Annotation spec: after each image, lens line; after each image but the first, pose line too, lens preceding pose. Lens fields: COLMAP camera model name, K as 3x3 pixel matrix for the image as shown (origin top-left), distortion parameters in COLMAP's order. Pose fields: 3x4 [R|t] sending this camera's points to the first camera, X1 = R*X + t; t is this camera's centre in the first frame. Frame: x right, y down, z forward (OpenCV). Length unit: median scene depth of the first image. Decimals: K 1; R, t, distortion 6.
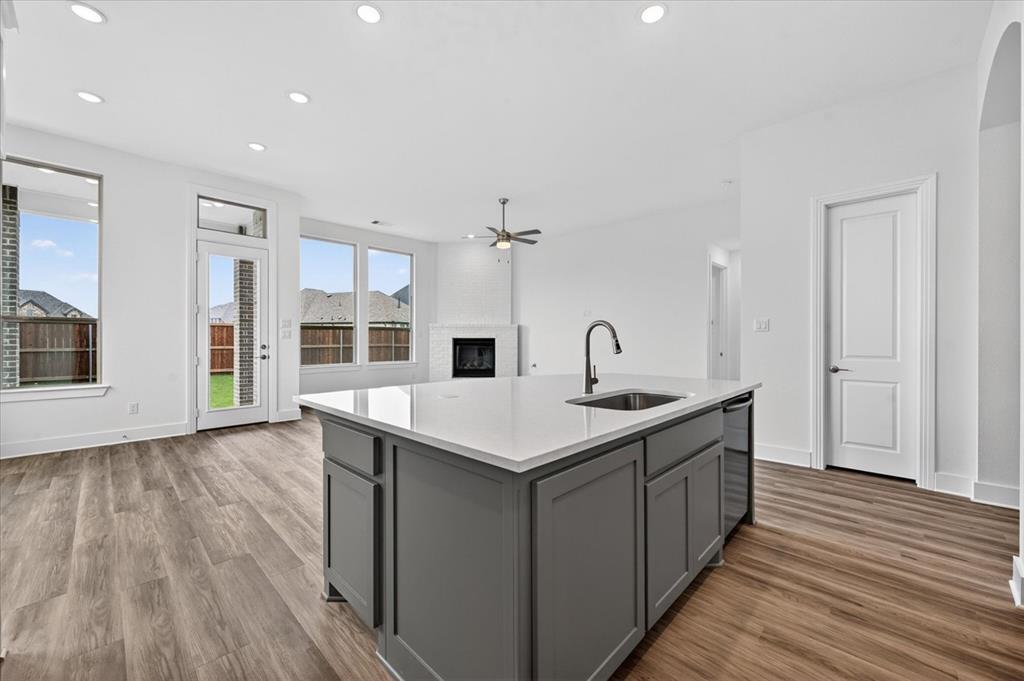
lens RADIAL K [[405.8, 0, 511.1], [0, 405.8, 335.5], [0, 0, 1]] dist [0.001259, 0.000197]
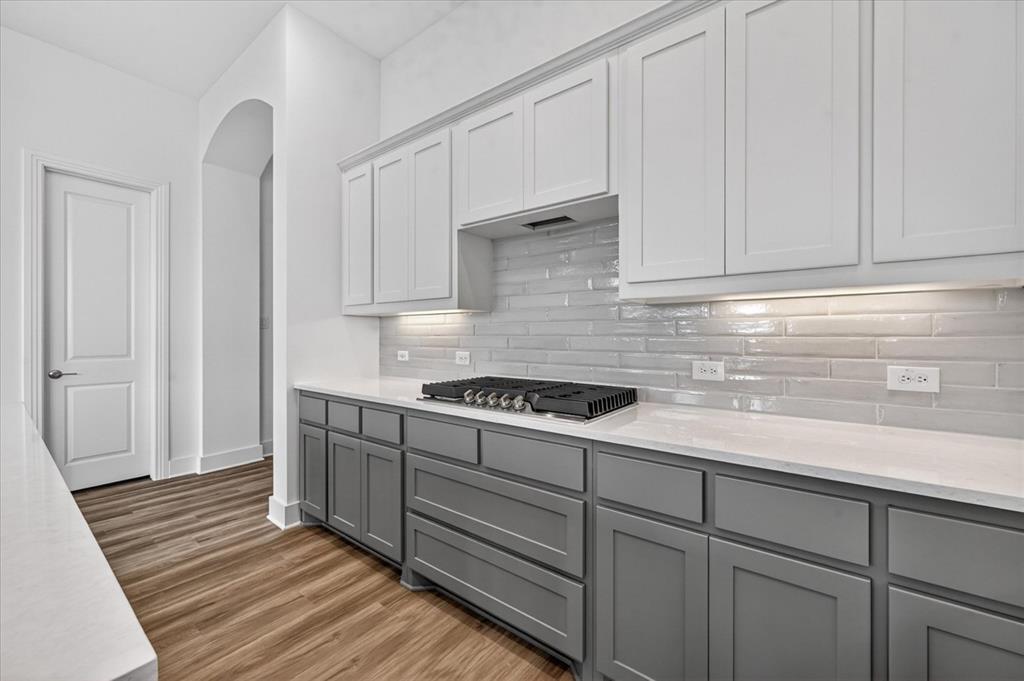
lens RADIAL K [[406.3, 0, 516.4], [0, 406.3, 333.6], [0, 0, 1]] dist [0.000249, 0.000155]
pose [[-0.113669, -0.000503, 0.993519, -0.158933], [-0.006050, 0.999982, -0.000185, -0.004802], [-0.993500, -0.006032, -0.113670, 0.264118]]
